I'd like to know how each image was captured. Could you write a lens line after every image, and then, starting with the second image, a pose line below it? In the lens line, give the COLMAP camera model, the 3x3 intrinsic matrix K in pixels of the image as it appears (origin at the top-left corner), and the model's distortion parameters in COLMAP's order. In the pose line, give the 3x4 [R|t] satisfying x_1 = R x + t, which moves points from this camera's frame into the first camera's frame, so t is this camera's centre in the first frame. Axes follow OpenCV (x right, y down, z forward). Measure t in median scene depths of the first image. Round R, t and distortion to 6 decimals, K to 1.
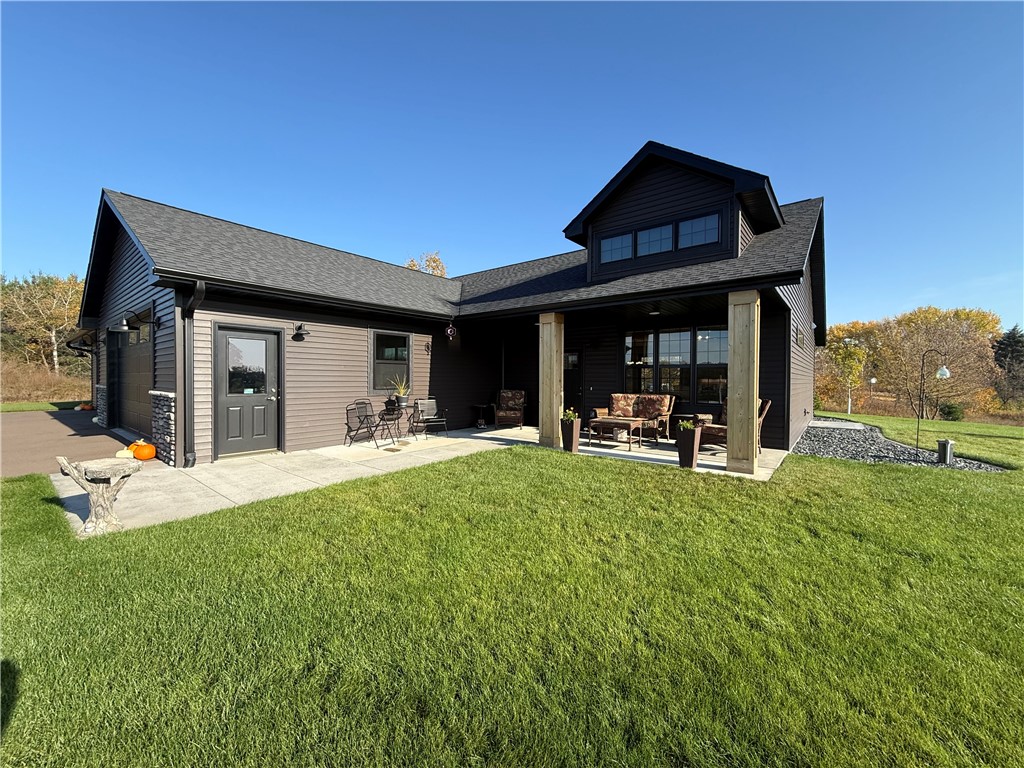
lens RADIAL K [[407.5, 0, 514.8], [0, 407.5, 389.7], [0, 0, 1]] dist [-0.000181, -0.000064]
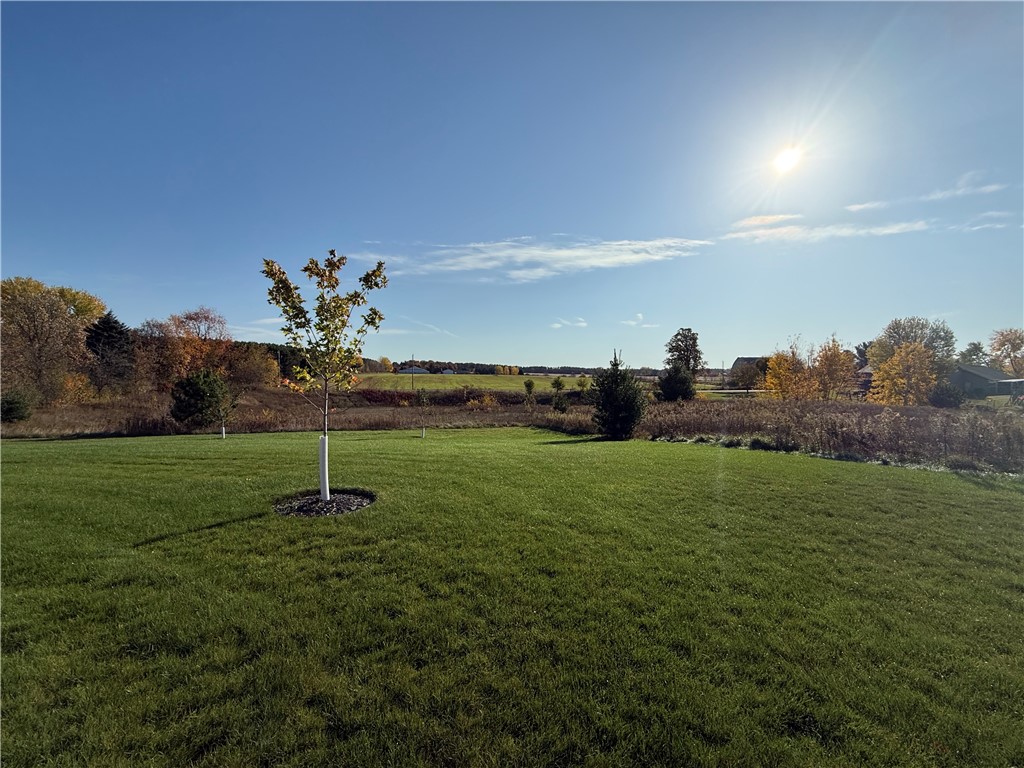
lens RADIAL K [[407.5, 0, 511.2], [0, 407.5, 383.5], [0, 0, 1]] dist [-0.000181, -0.000064]
pose [[-0.065940, -0.022406, 0.997572, 0.204140], [0.002009, 0.999743, 0.022588, -0.003299], [-0.997822, 0.003494, -0.065878, 0.113243]]
